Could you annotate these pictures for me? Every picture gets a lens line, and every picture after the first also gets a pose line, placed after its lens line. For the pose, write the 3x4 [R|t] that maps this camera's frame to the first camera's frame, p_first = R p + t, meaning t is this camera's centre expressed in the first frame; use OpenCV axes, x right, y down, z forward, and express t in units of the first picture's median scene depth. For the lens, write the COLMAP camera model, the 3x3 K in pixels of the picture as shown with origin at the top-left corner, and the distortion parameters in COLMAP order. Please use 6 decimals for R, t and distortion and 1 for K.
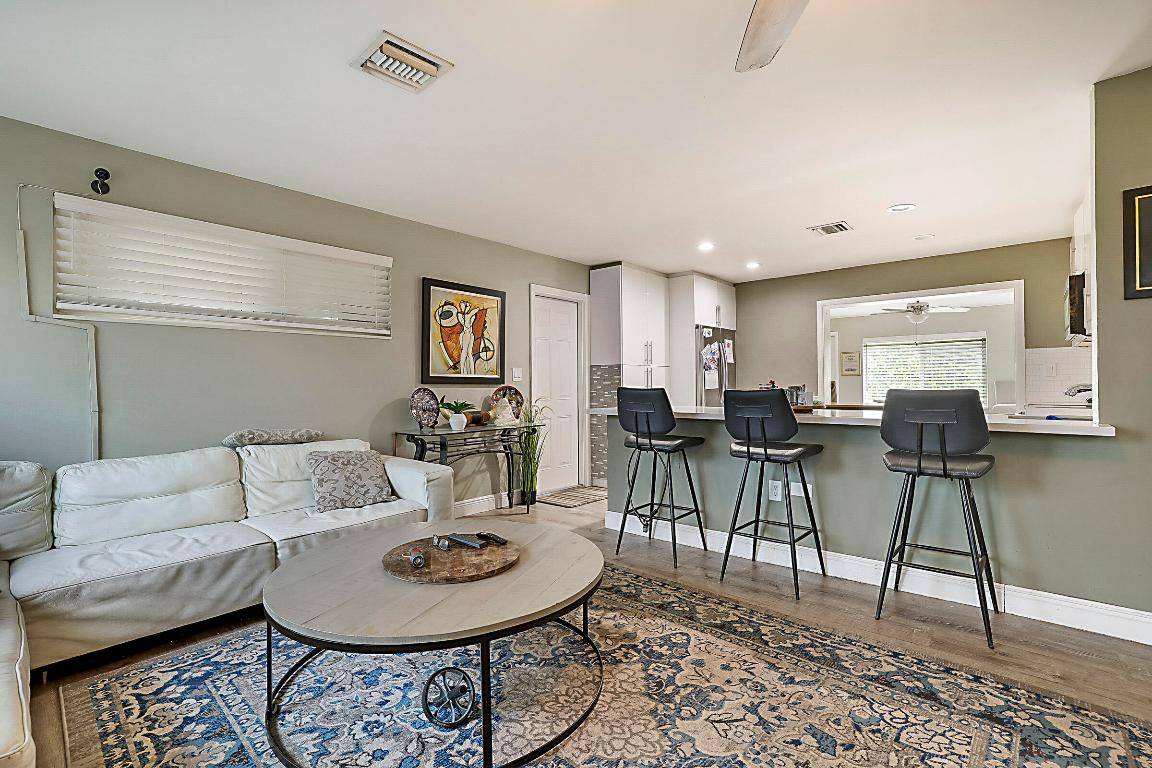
lens RADIAL K [[525.1, 0, 578.6], [0, 525.1, 380.0], [0, 0, 1]] dist [-0.035033, 0.016657]
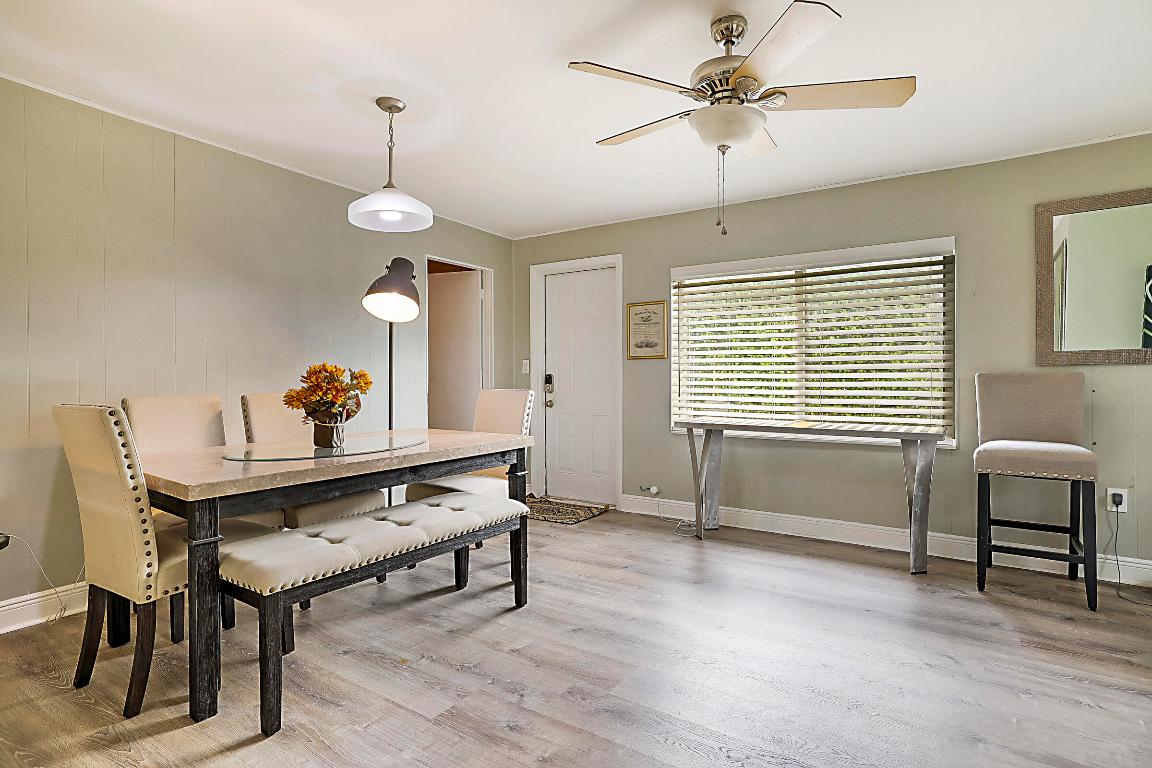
lens RADIAL K [[595.3, 0, 576.0], [0, 595.3, 384.0], [0, 0, 1]] dist [-0.029446, 0.022957]
pose [[0.992273, 0.003252, 0.124029, 1.906003], [-0.006223, 0.999703, 0.023570, 0.006282], [-0.123915, -0.024160, 0.991999, 2.501379]]
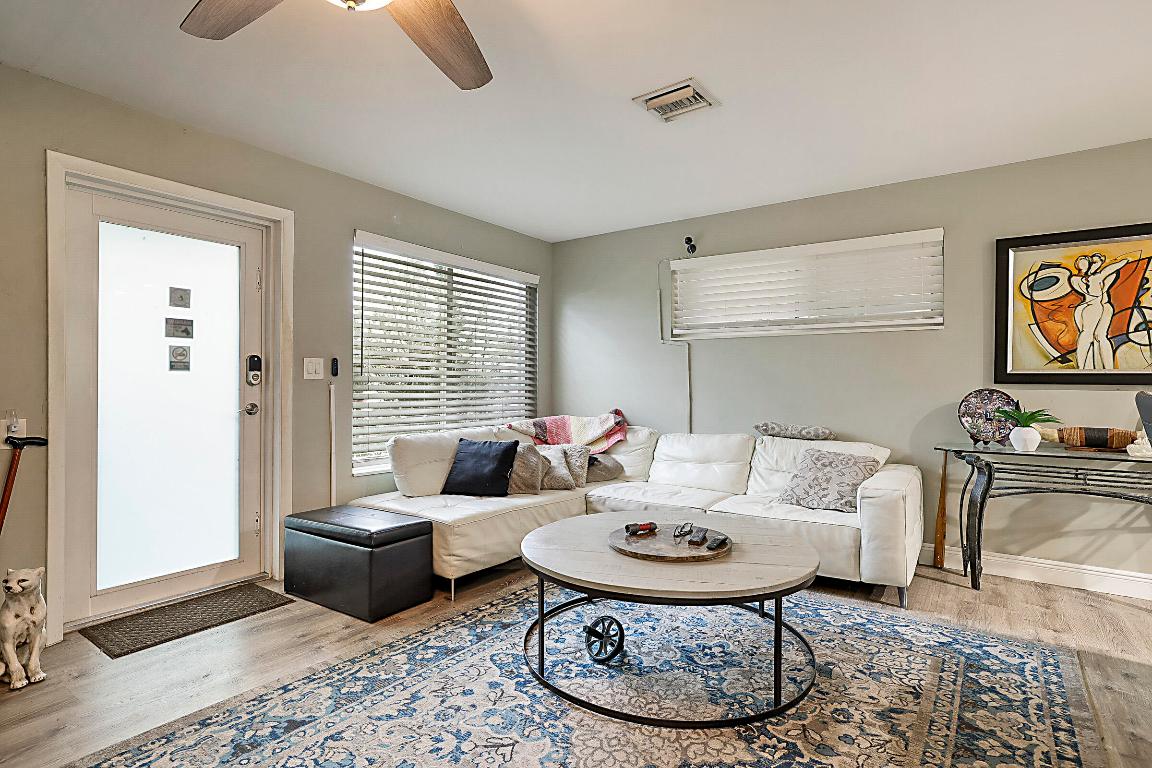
lens RADIAL K [[577.2, 0, 575.0], [0, 577.2, 385.6], [0, 0, 1]] dist [-0.038781, 0.021959]
pose [[0.100404, 0.008869, -0.994907, 0.880604], [0.003298, 0.999952, 0.009247, 0.001083], [0.994941, -0.004210, 0.100370, 0.649635]]
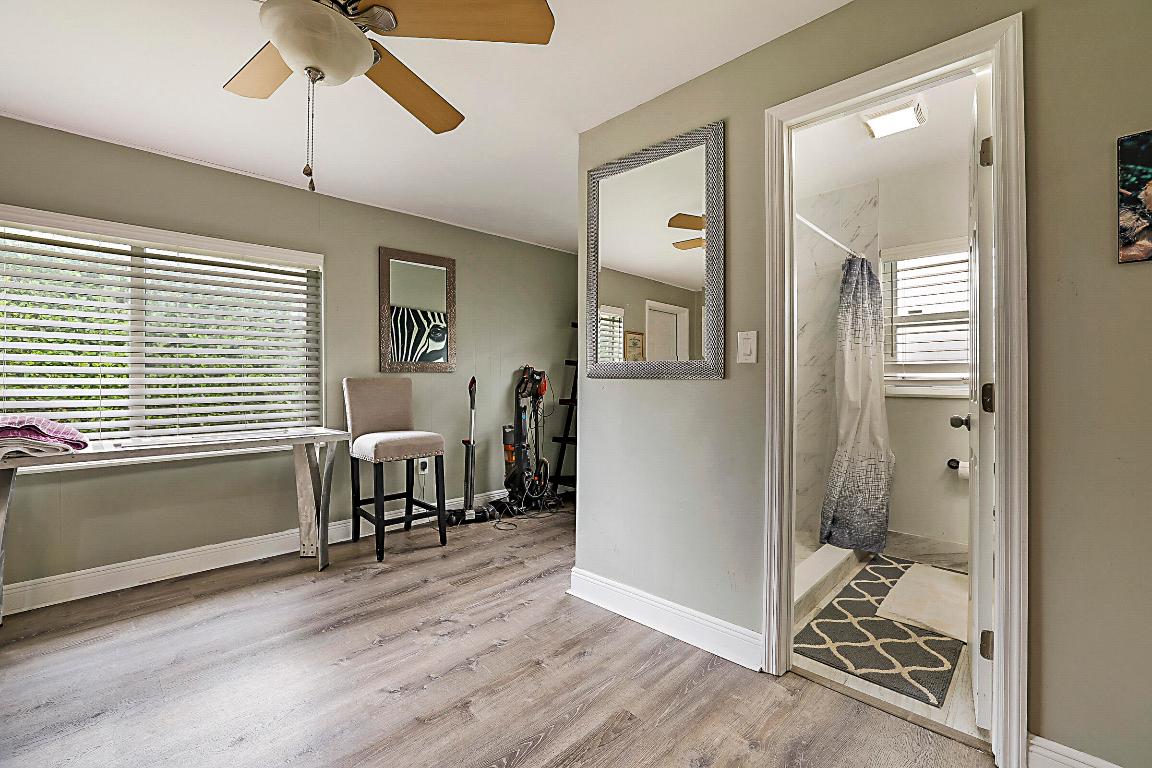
lens RADIAL K [[498.5, 0, 577.6], [0, 498.5, 378.9], [0, 0, 1]] dist [-0.043039, 0.016062]
pose [[0.056676, 0.006404, 0.998372, 1.679663], [-0.010163, 0.999931, -0.005837, 0.012642], [-0.998341, -0.009815, 0.056737, 3.133459]]
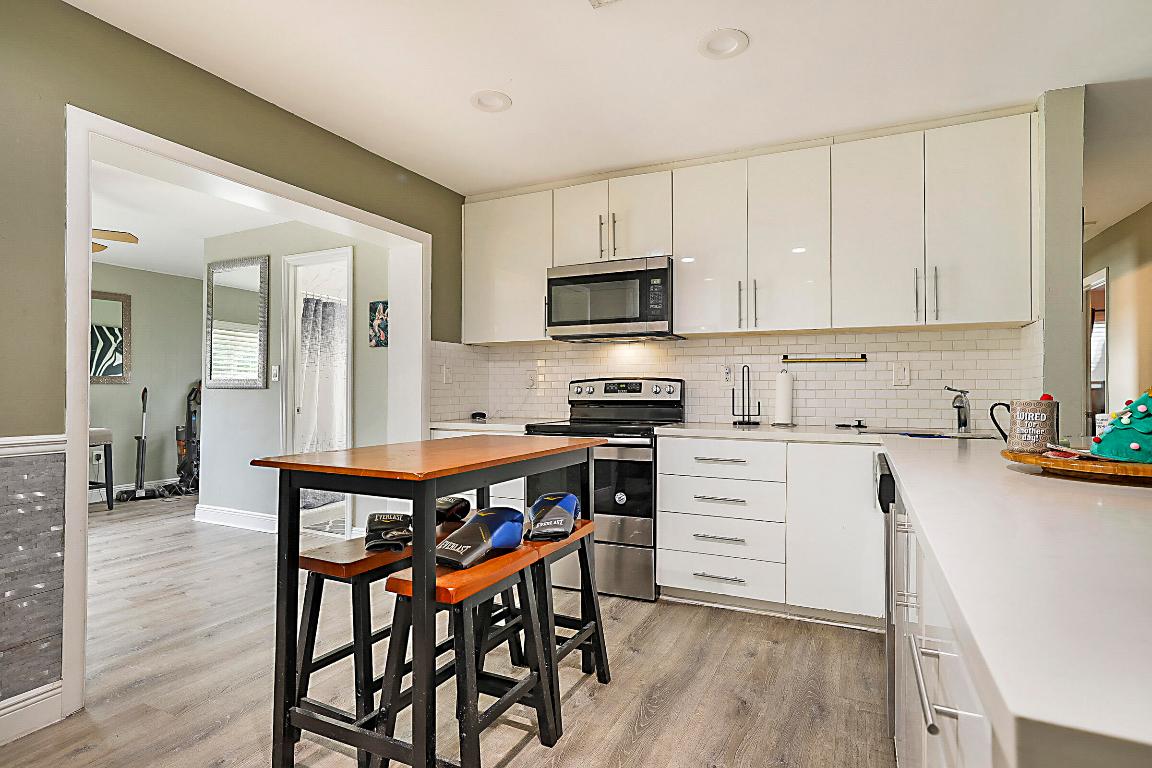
lens RADIAL K [[595.3, 0, 576.0], [0, 595.3, 384.0], [0, 0, 1]] dist [-0.029446, 0.022957]
pose [[-0.266094, 0.017371, 0.963791, 0.210238], [-0.008697, 0.999754, -0.020420, 0.020915], [-0.963908, -0.013816, -0.265877, 2.381895]]
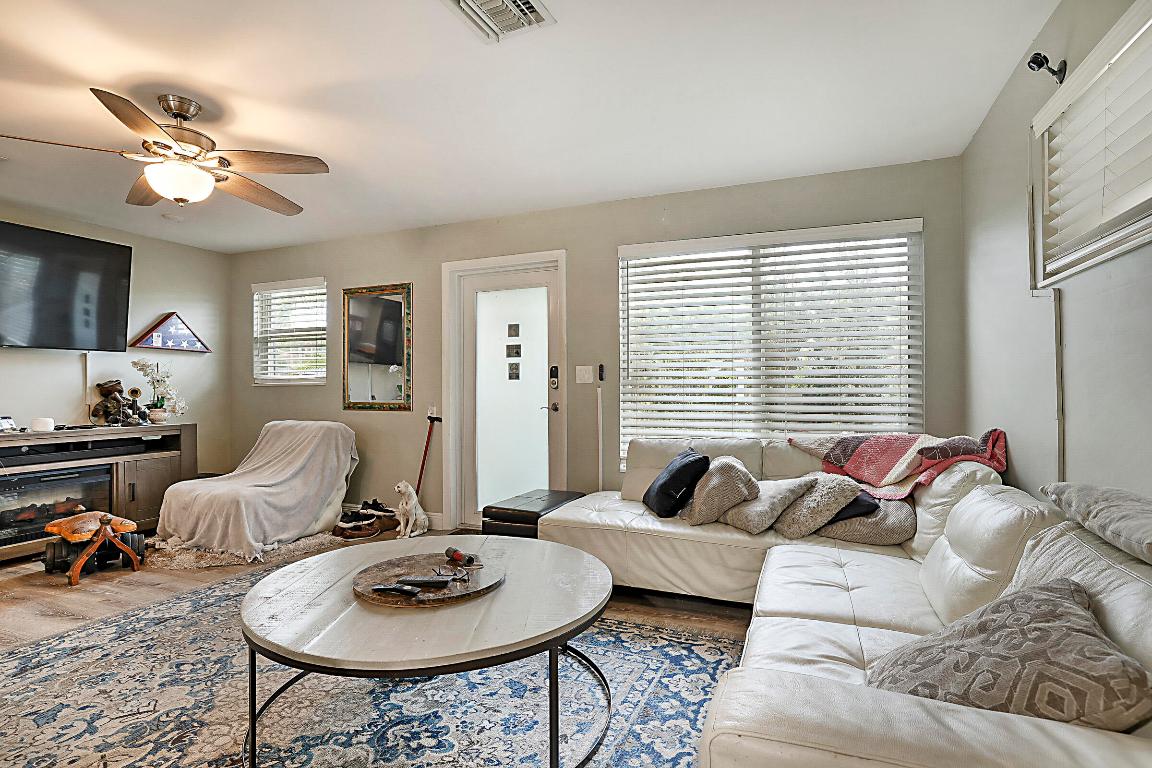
lens RADIAL K [[577.2, 0, 575.0], [0, 577.2, 385.6], [0, 0, 1]] dist [-0.038781, 0.021959]
pose [[-0.947011, 0.010347, -0.321035, -0.152696], [0.014409, 0.999843, -0.010278, 0.021786], [0.320879, -0.014359, -0.947011, 1.910697]]
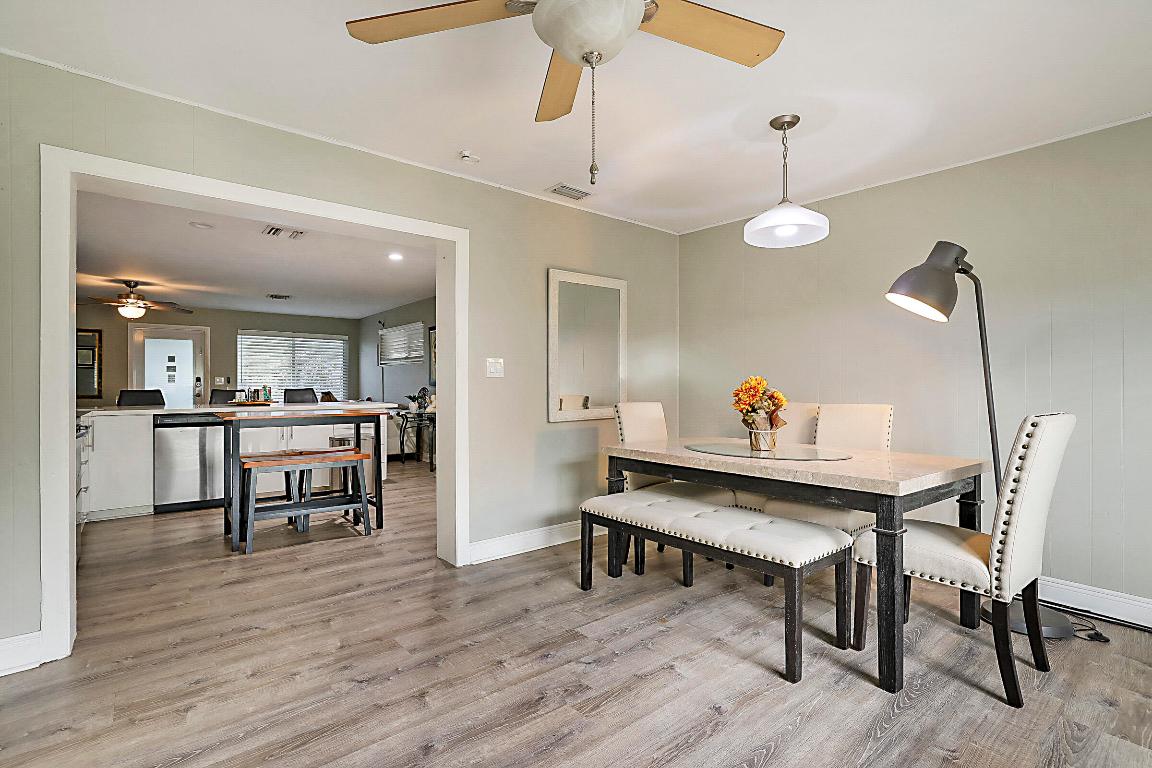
lens RADIAL K [[541.6, 0, 567.2], [0, 541.6, 384.4], [0, 0, 1]] dist [-0.014302, 0.000541]
pose [[-0.178972, 0.004818, -0.983842, 2.941800], [0.009413, 0.999951, 0.003184, 0.005111], [0.983809, -0.008691, -0.179009, 3.597240]]
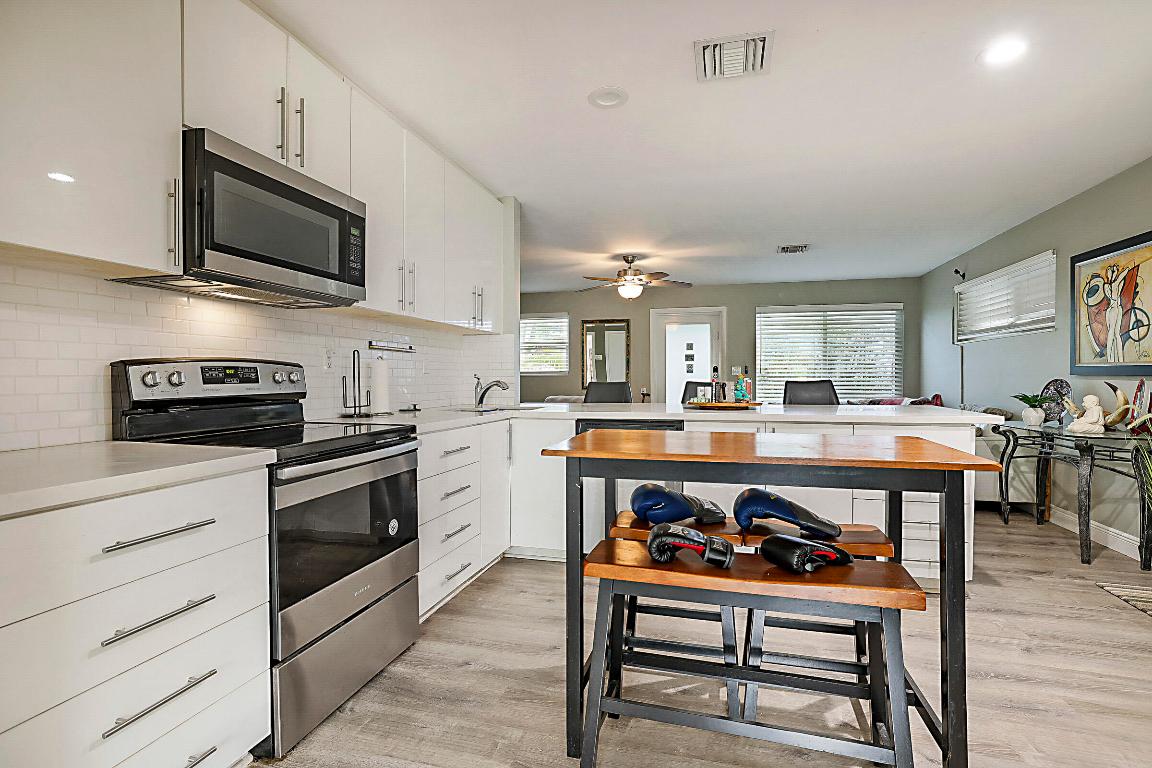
lens RADIAL K [[551.4, 0, 576.0], [0, 551.4, 384.0], [0, 0, 1]] dist [-0.022084, 0.001084]
pose [[-0.899666, 0.014473, -0.436338, 1.758901], [0.012129, 0.999893, 0.008156, 0.010230], [0.436409, 0.002046, -0.899746, 2.915692]]
